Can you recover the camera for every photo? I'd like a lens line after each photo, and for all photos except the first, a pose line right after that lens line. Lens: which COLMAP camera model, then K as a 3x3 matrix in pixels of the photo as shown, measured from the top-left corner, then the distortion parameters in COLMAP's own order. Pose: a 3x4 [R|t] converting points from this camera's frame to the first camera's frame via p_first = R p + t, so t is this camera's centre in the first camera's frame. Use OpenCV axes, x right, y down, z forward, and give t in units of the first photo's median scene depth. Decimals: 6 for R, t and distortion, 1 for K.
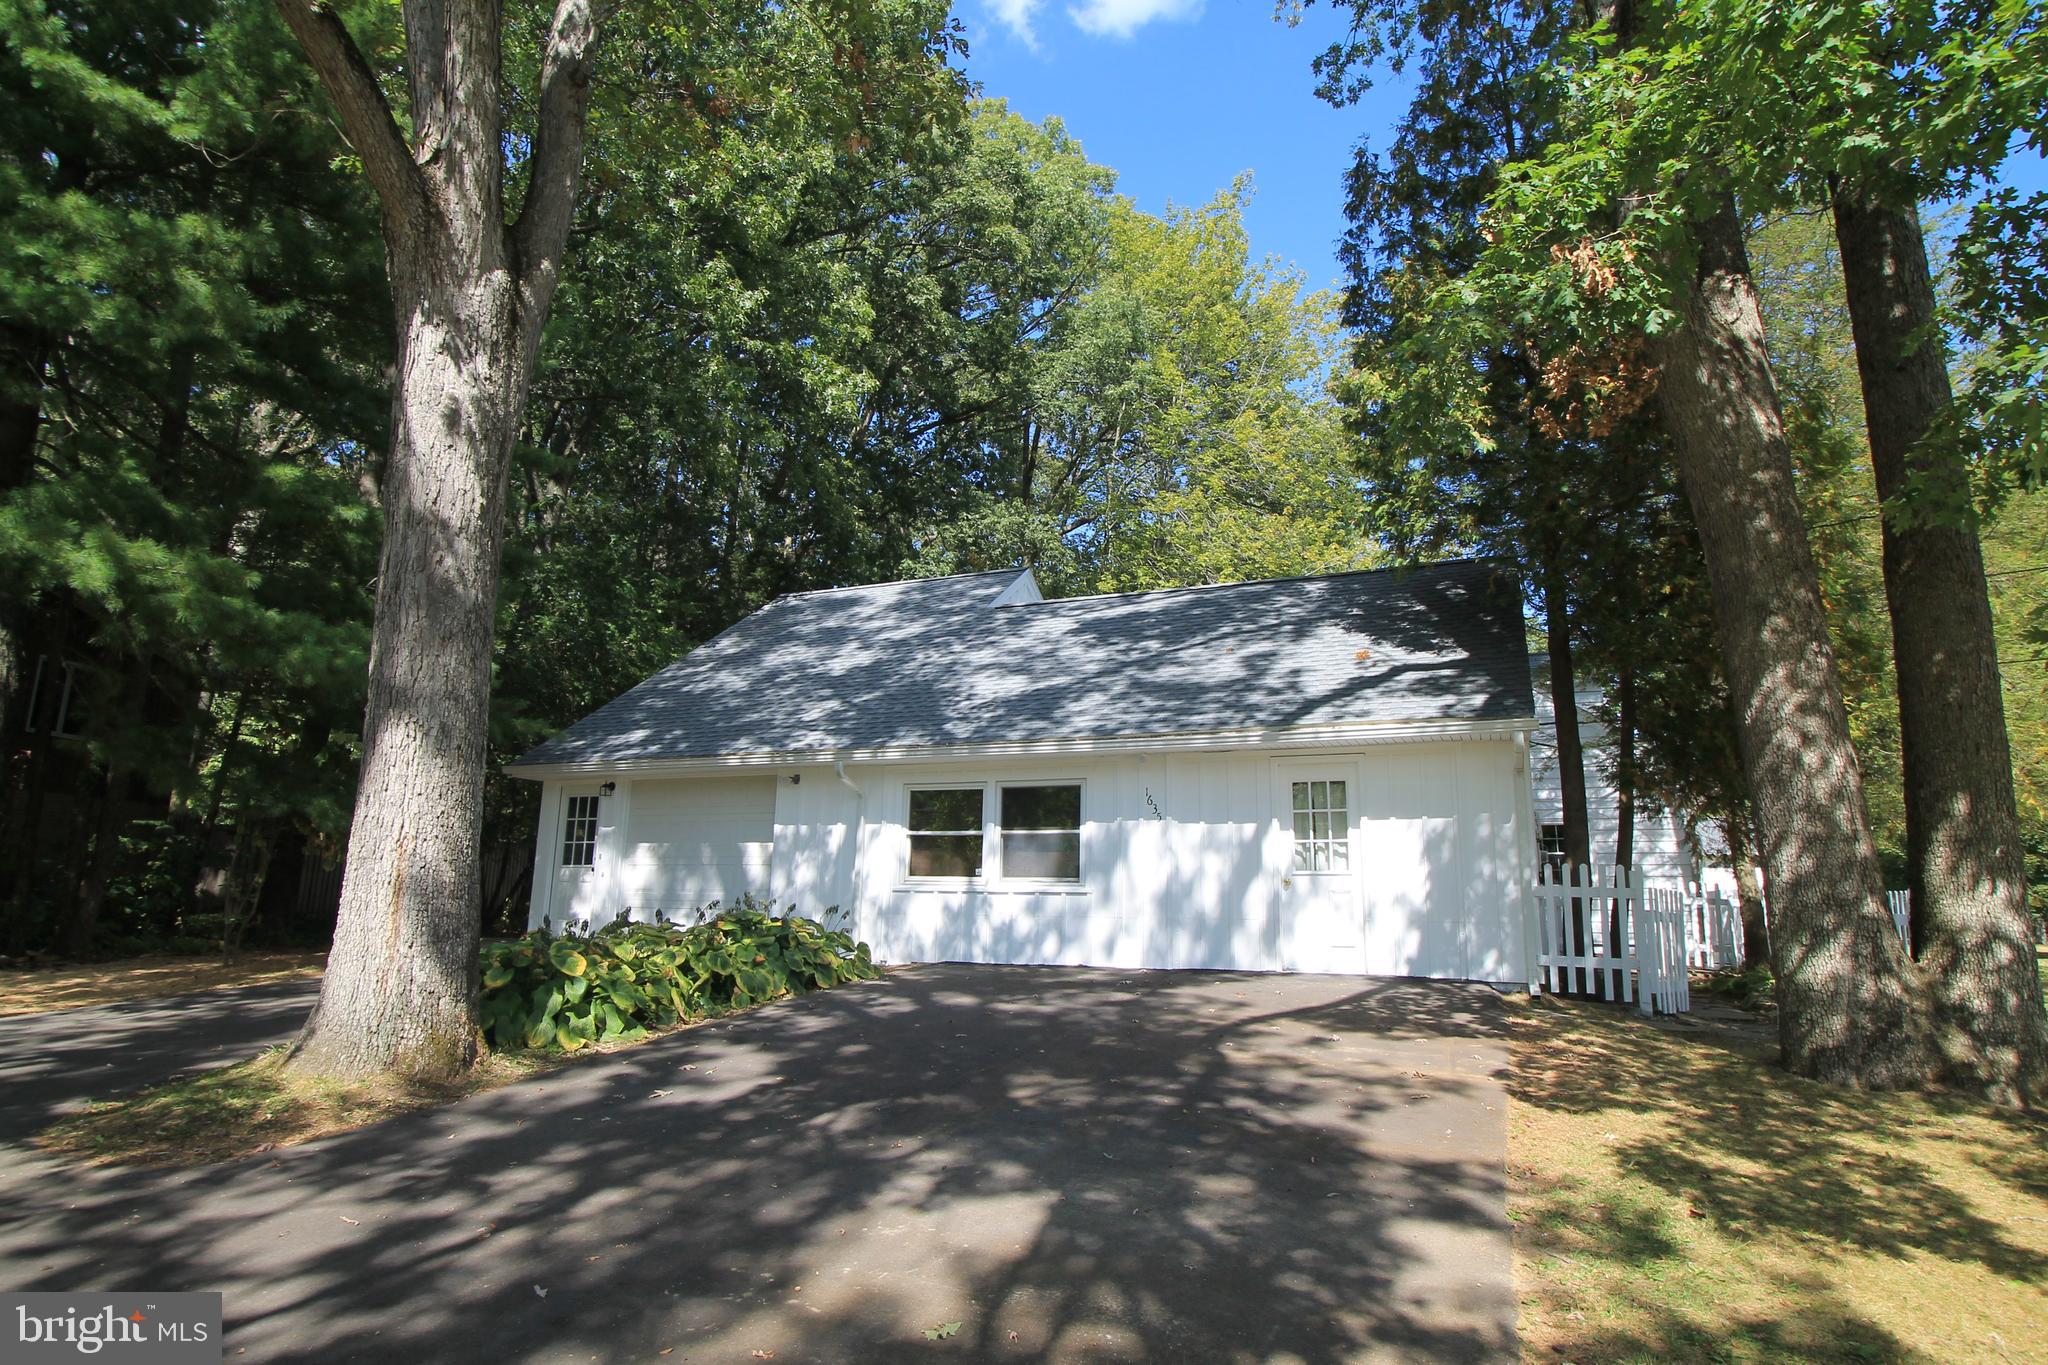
lens RADIAL K [[1118.9, 0, 1024.0], [0, 1118.9, 682.5], [0, 0, 1]] dist [-0.015069, 0.000379]
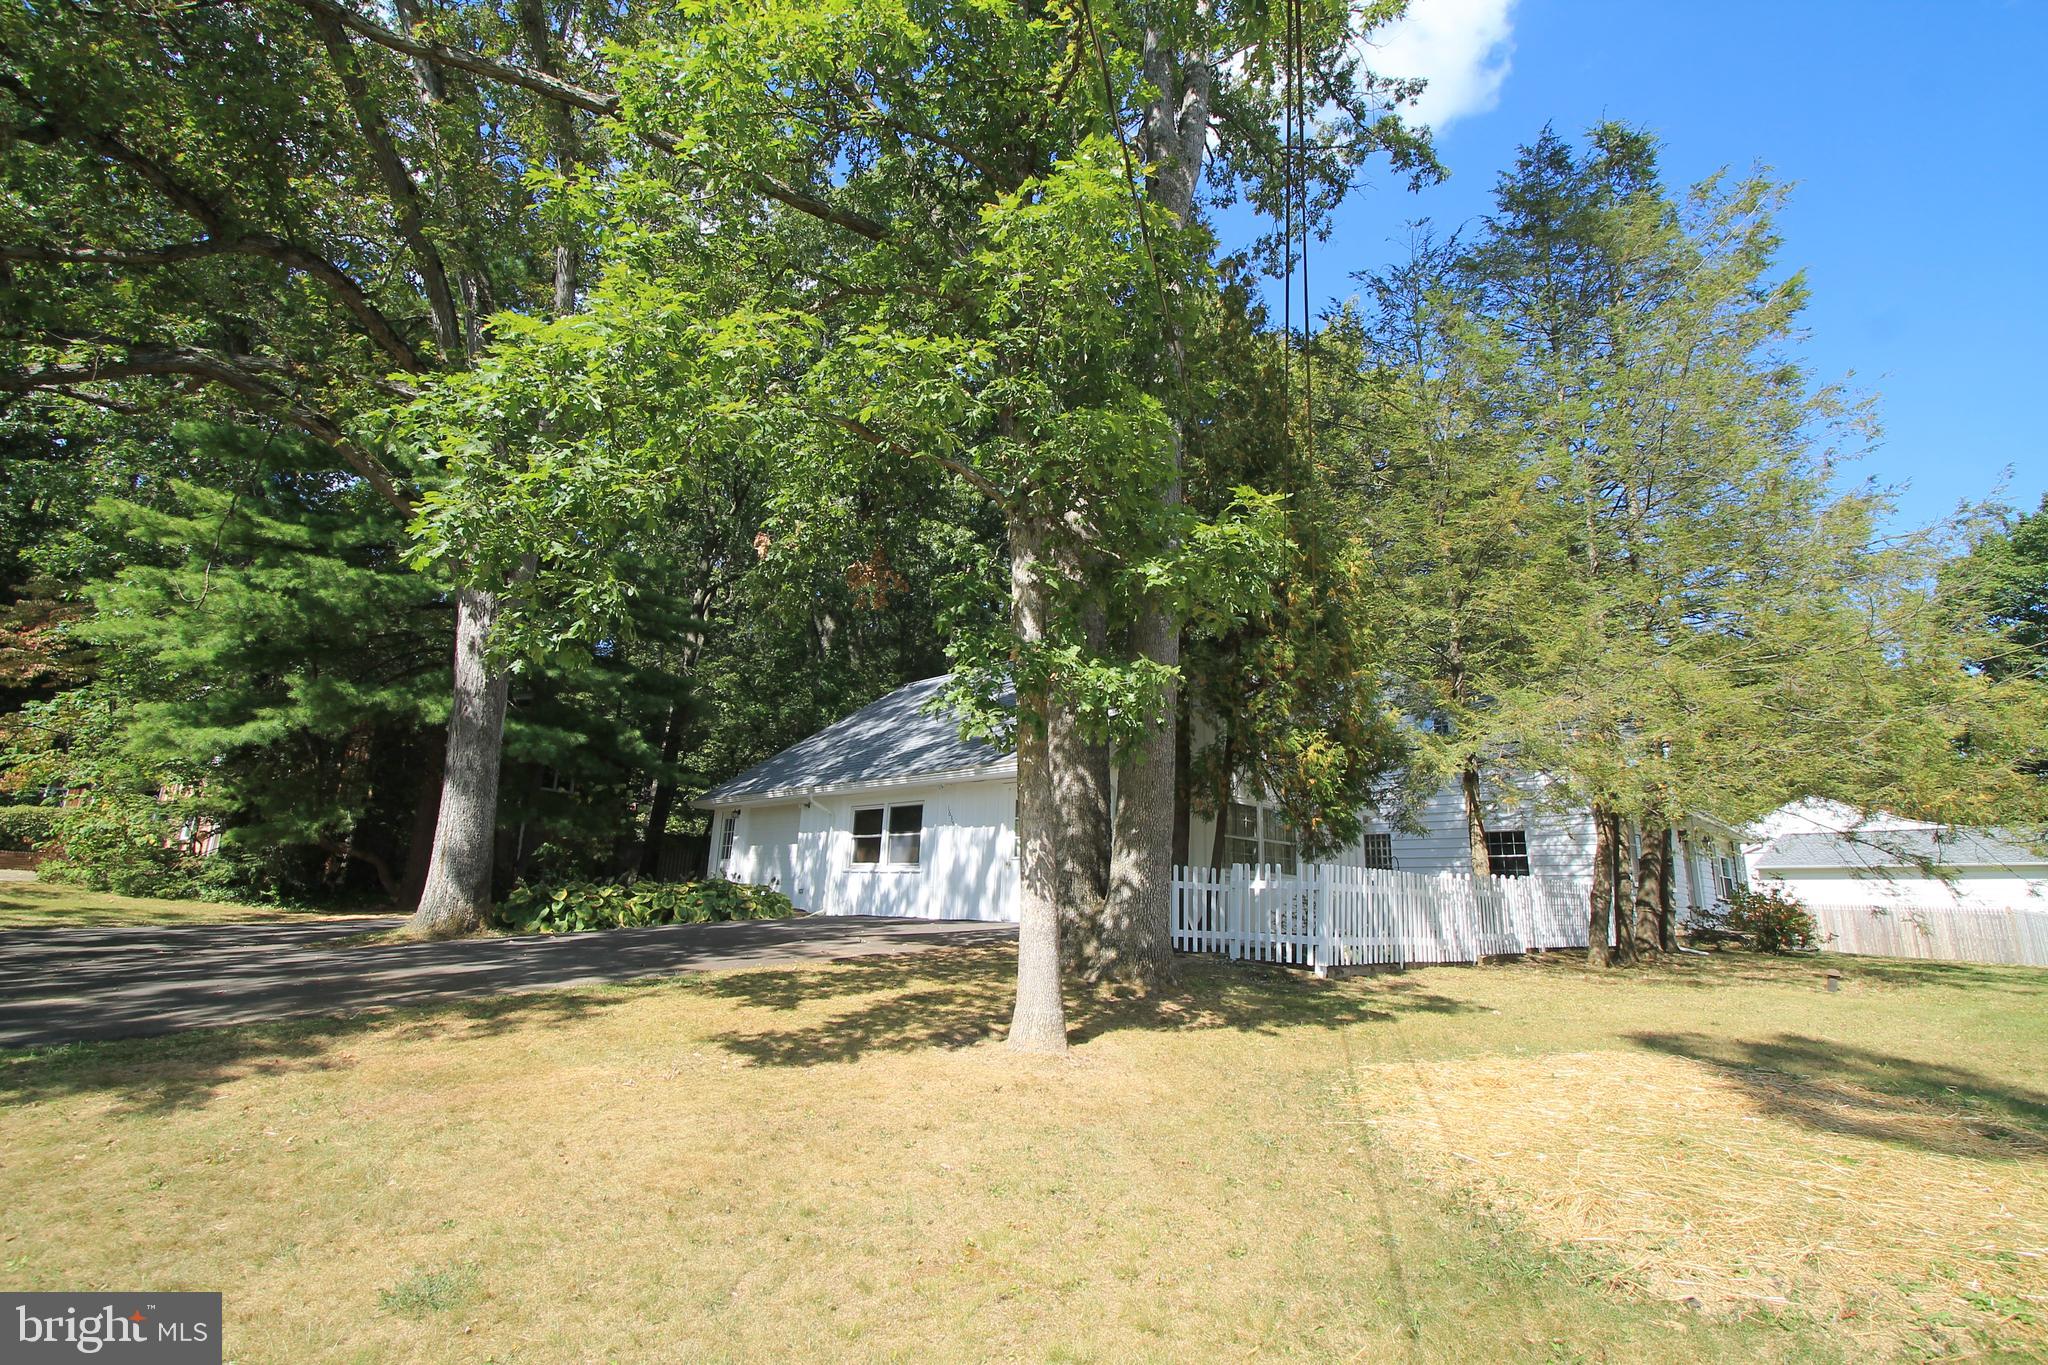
lens RADIAL K [[947.7, 0, 1019.6], [0, 947.7, 661.4], [0, 0, 1]] dist [-0.014748, 0.000578]
pose [[0.927366, -0.076039, -0.366347, 0.708767], [0.050645, 0.995631, -0.078453, 0.001492], [0.370712, 0.054201, 0.927165, -0.215419]]
